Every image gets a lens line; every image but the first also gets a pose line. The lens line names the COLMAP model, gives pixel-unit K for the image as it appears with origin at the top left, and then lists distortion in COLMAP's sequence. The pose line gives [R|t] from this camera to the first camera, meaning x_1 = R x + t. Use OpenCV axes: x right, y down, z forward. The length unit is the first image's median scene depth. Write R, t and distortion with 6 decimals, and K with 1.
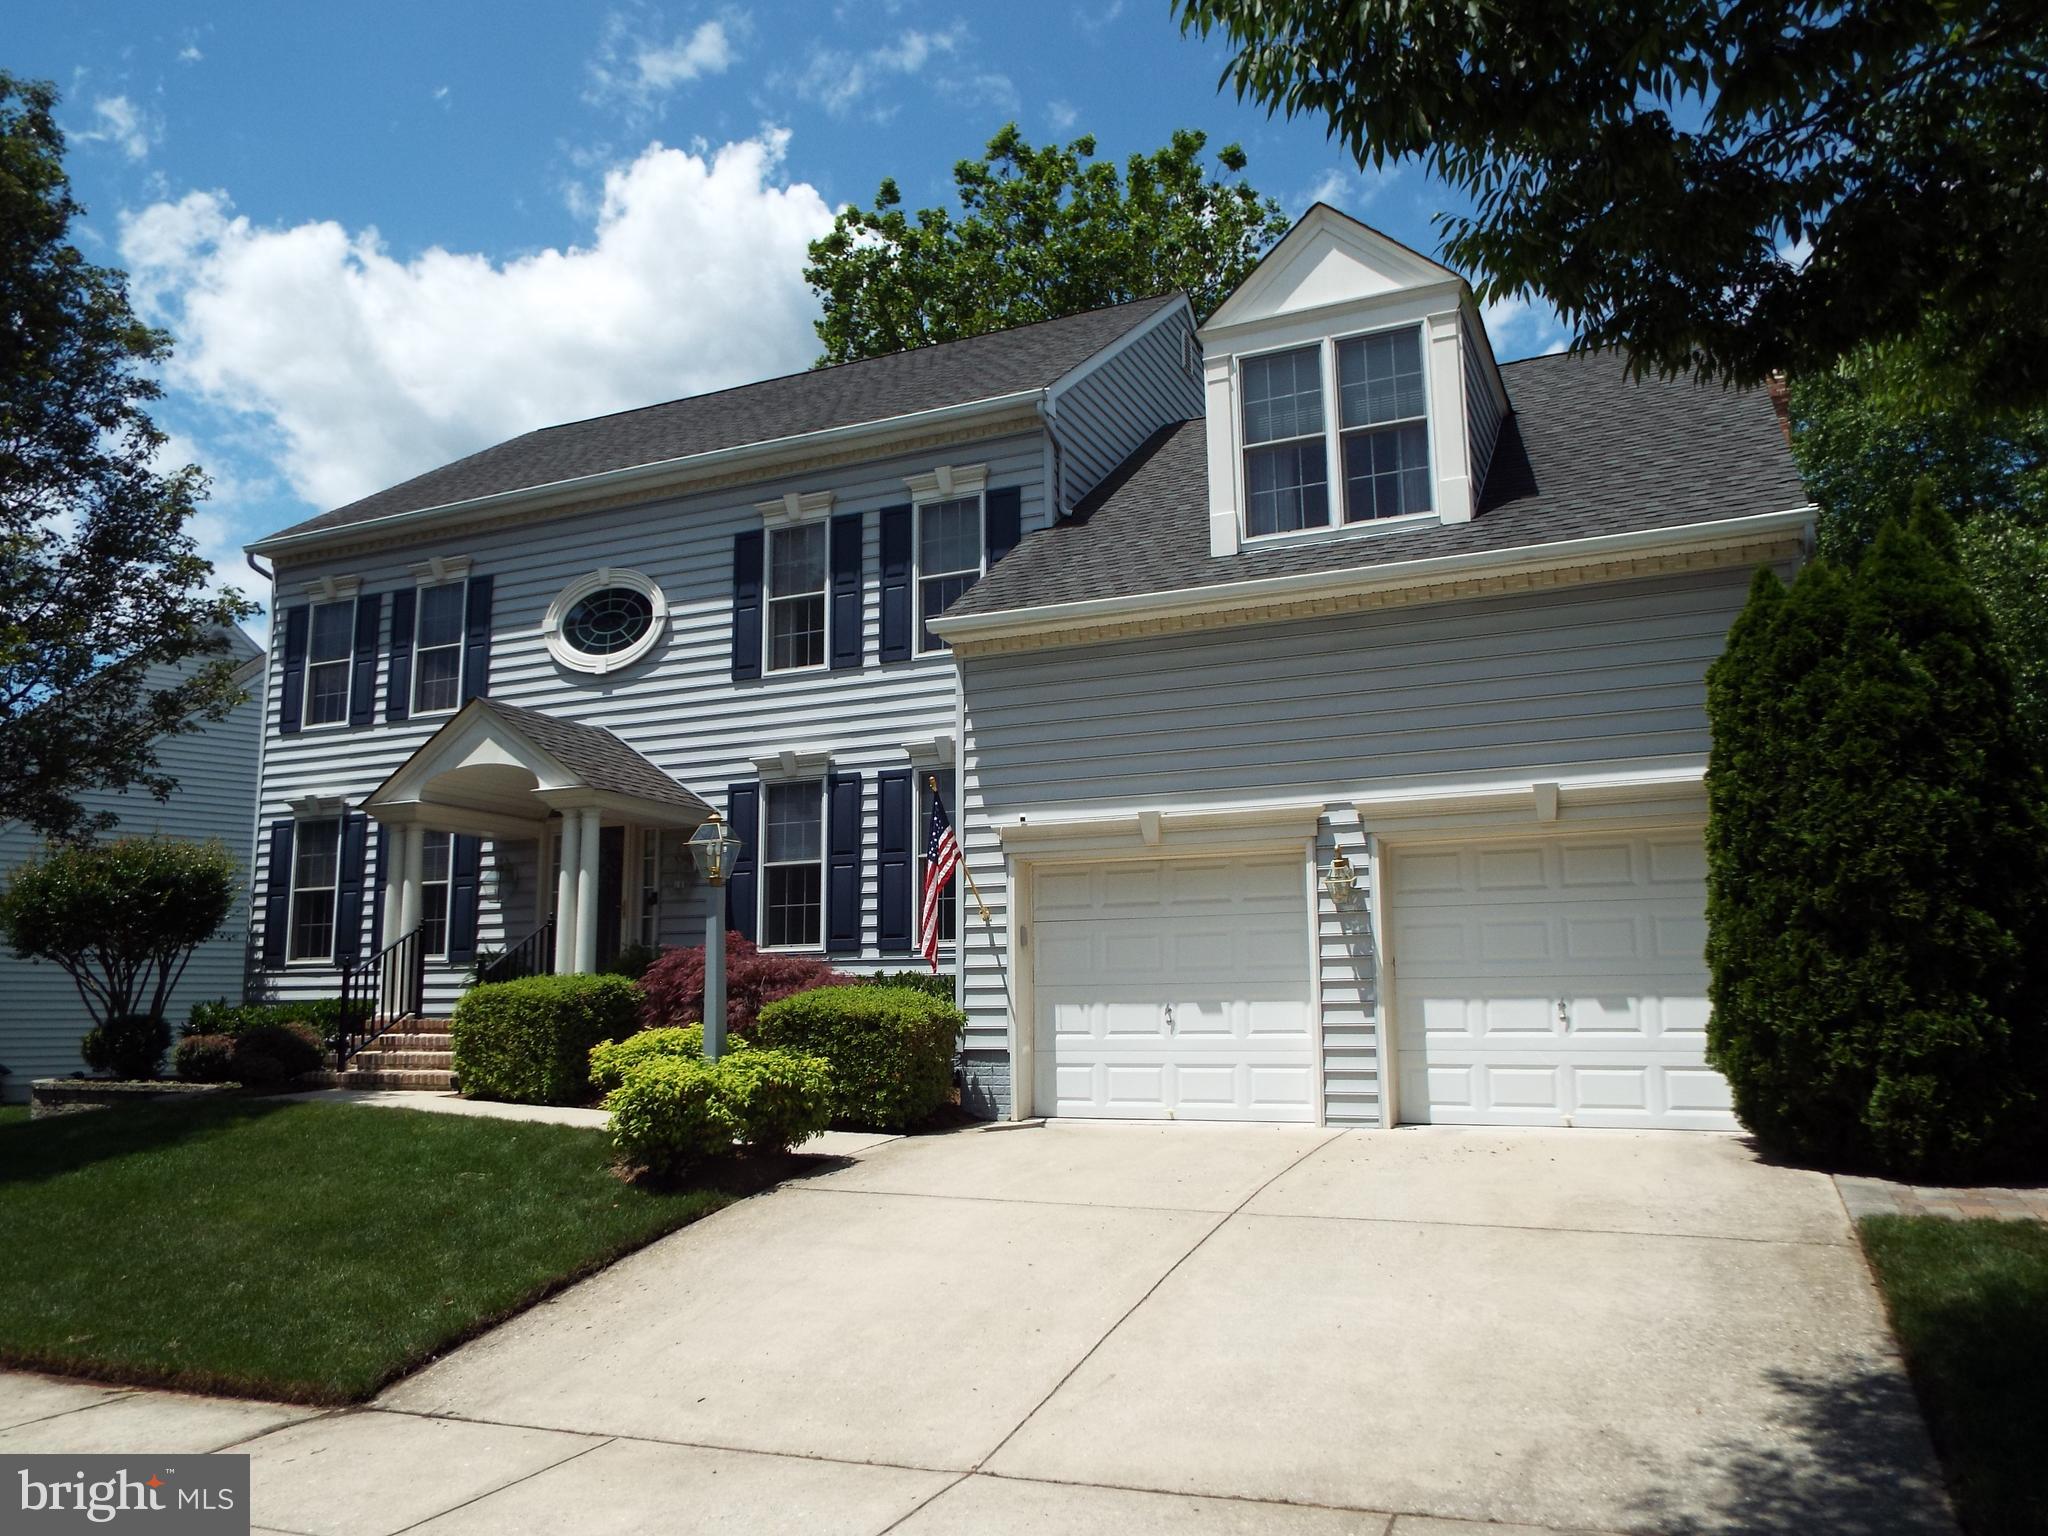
lens RADIAL K [[1536.3, 0, 1021.5], [0, 1536.3, 779.3], [0, 0, 1]] dist [-0.011090, 0.026765]
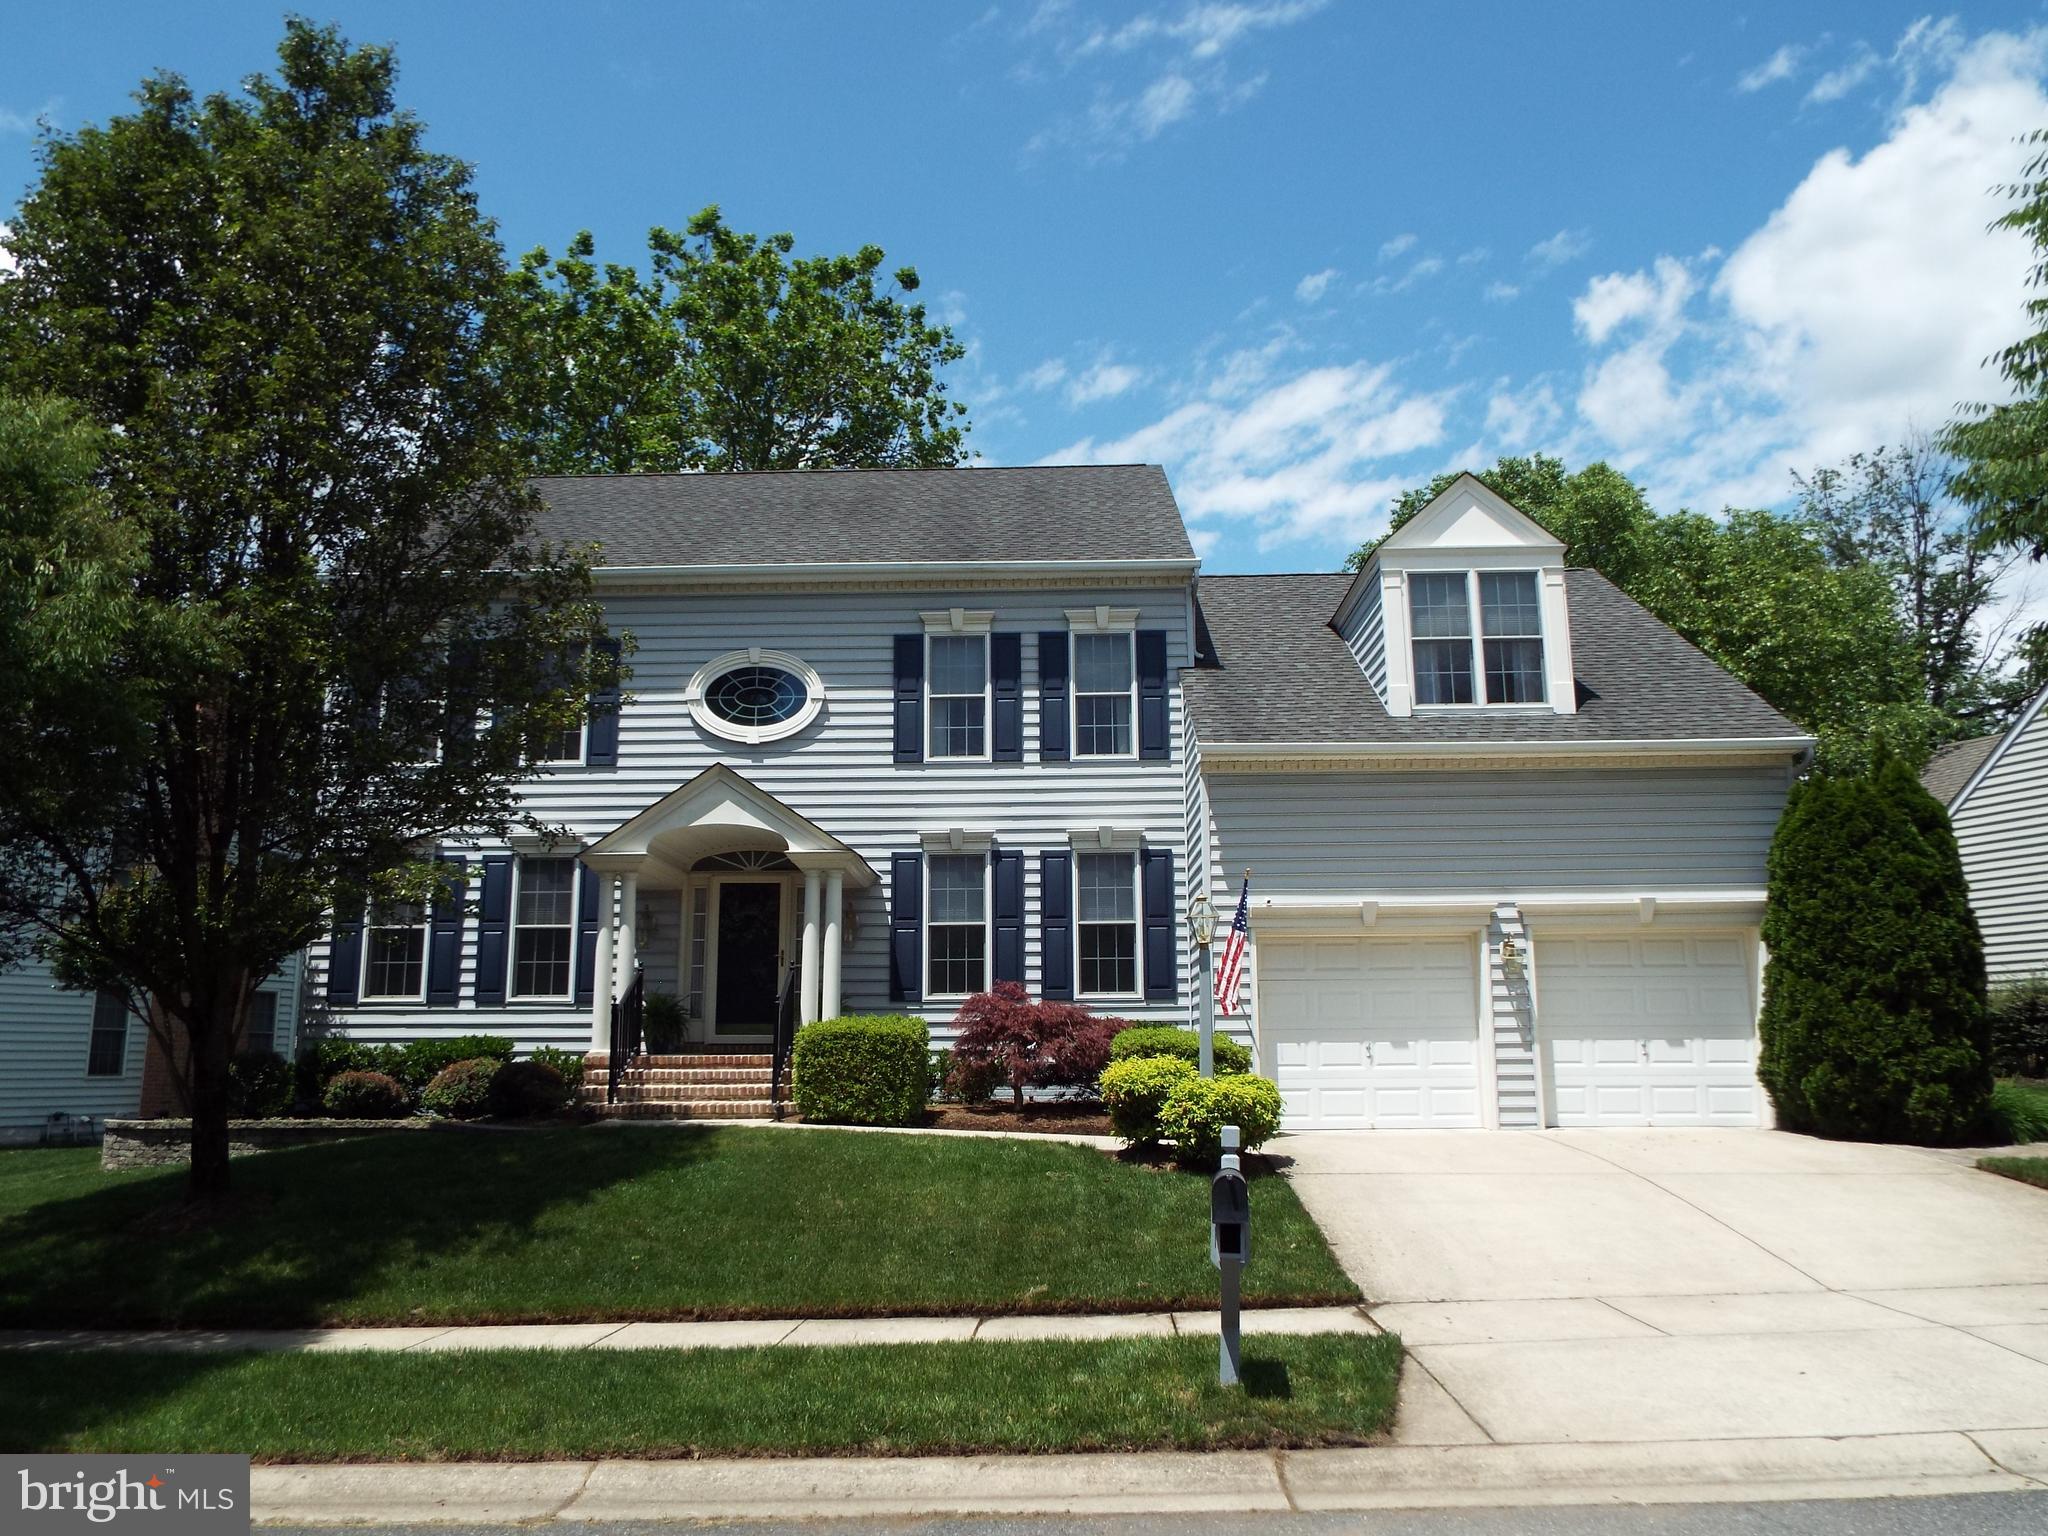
lens RADIAL K [[1536.3, 0, 1021.5], [0, 1536.3, 779.3], [0, 0, 1]] dist [-0.011090, 0.026765]
pose [[0.914390, 0.075264, 0.397776, -0.592905], [-0.061535, 0.996989, -0.047188, -0.002997], [-0.400130, 0.018671, 0.916268, -0.100593]]
